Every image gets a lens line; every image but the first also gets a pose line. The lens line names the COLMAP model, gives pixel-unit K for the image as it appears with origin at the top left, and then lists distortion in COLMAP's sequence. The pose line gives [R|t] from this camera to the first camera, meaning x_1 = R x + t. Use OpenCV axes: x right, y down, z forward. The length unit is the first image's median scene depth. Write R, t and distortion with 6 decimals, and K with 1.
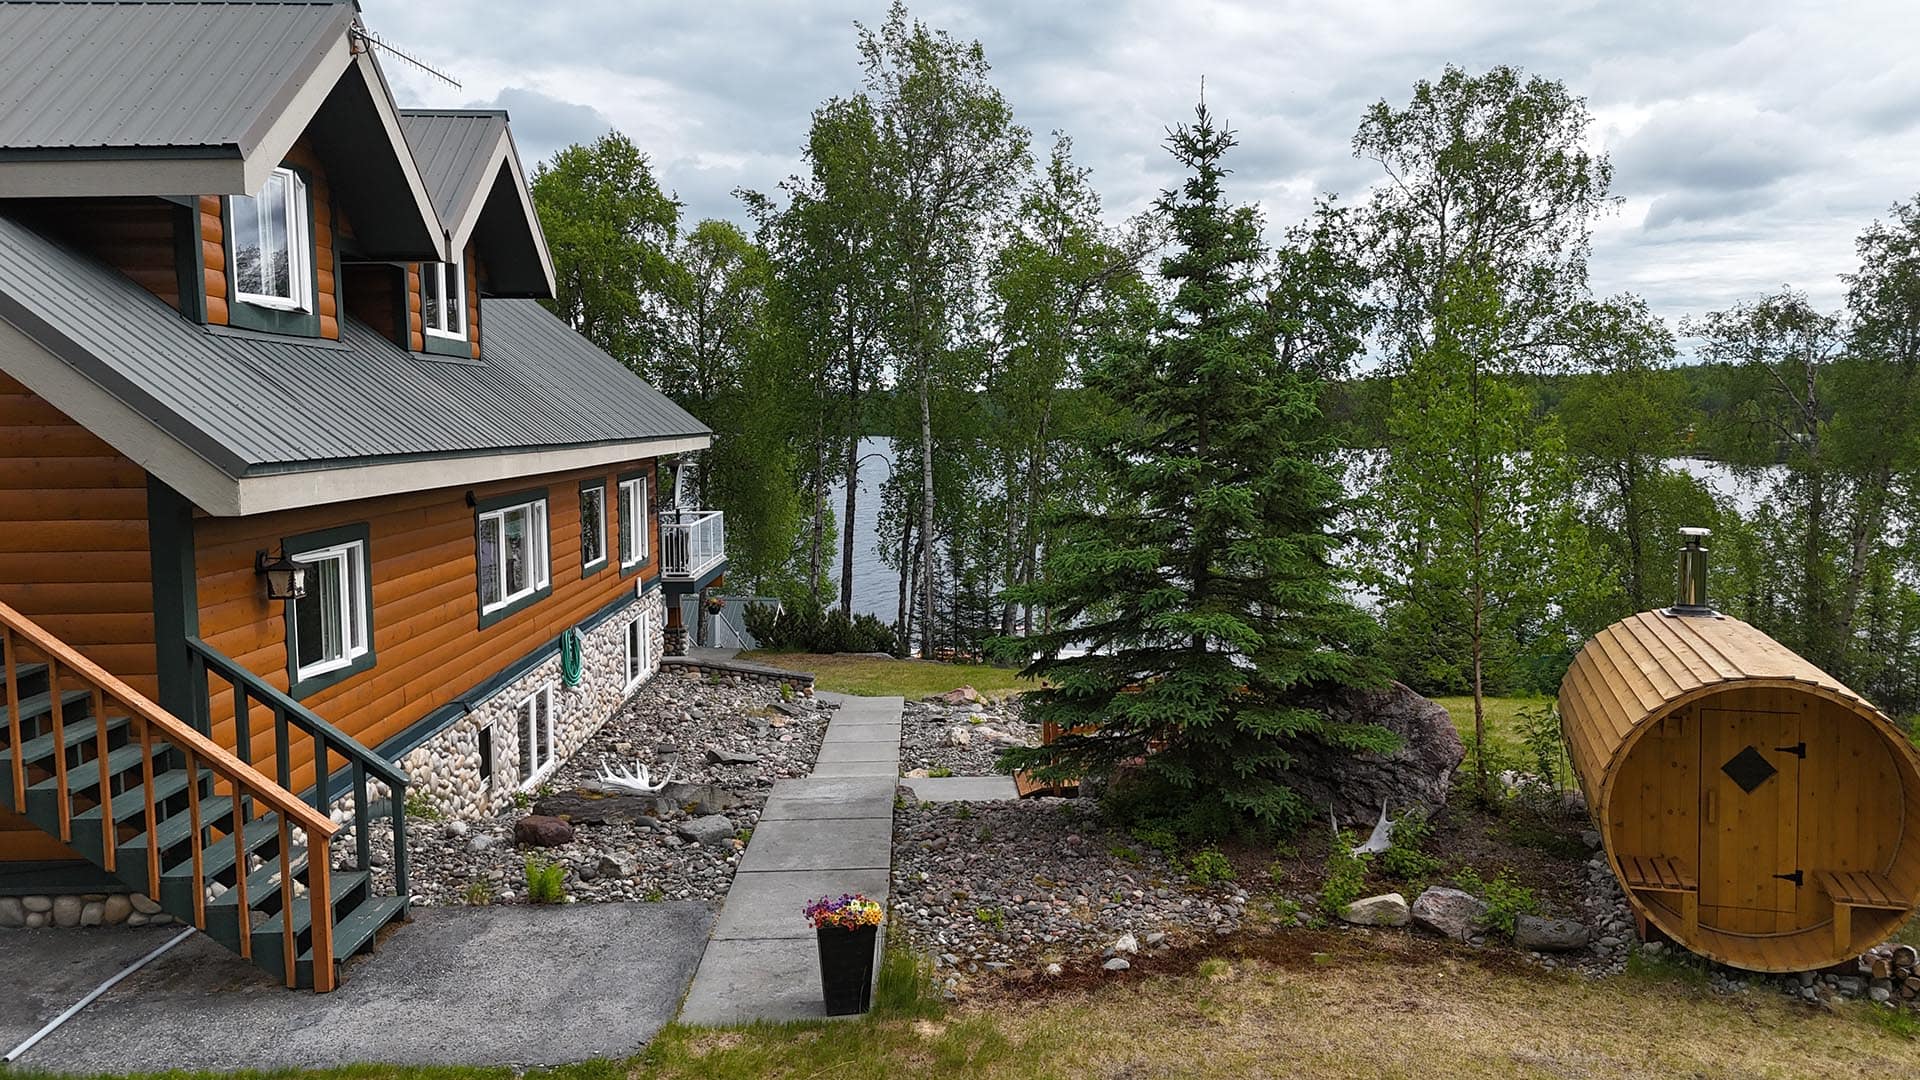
lens RADIAL K [[1402.5, 0, 960.0], [0, 1402.5, 540.0], [0, 0, 1]] dist [0.026427, -0.000360]
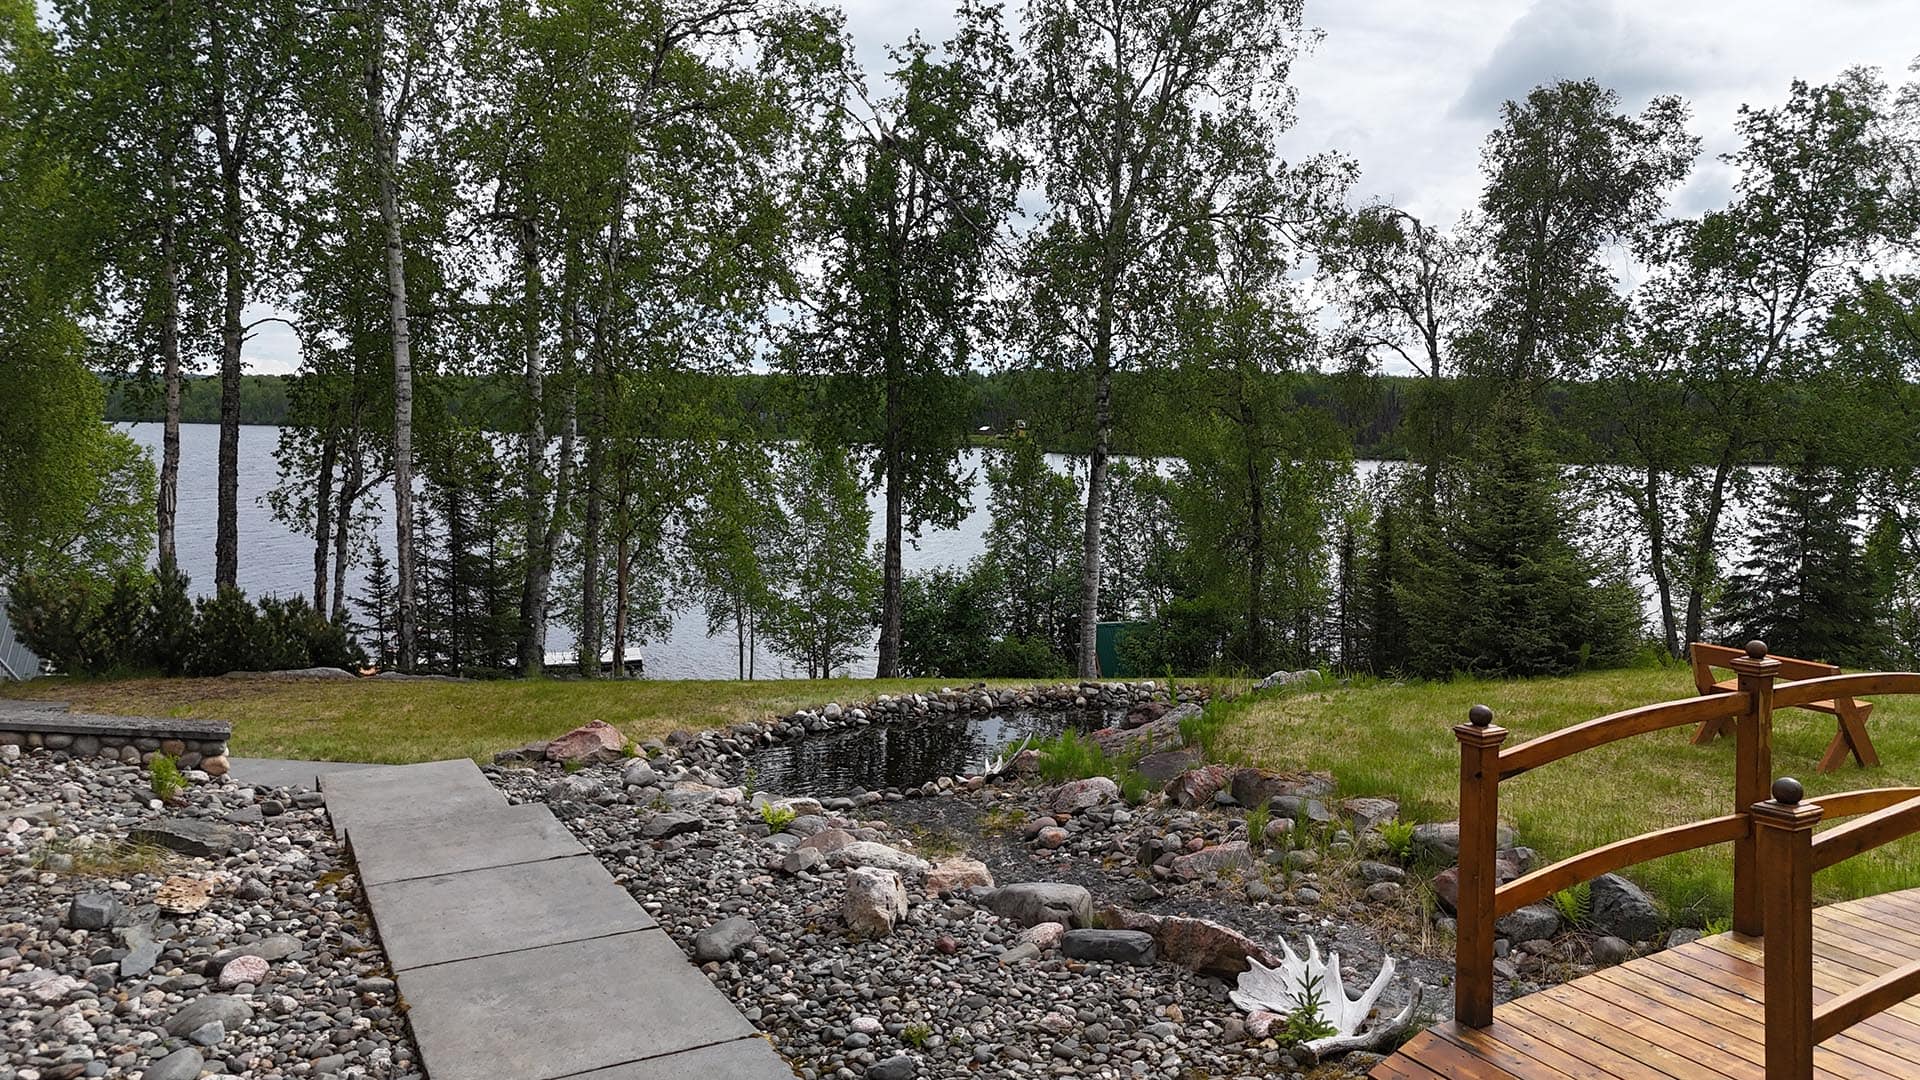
lens RADIAL K [[1402.5, 0, 960.0], [0, 1402.5, 540.0], [0, 0, 1]] dist [0.026427, -0.000360]
pose [[0.898967, -0.023163, 0.437403, -0.074829], [0.023275, 0.999716, 0.005105, 0.036457], [-0.437397, 0.005591, 0.899251, 0.434525]]
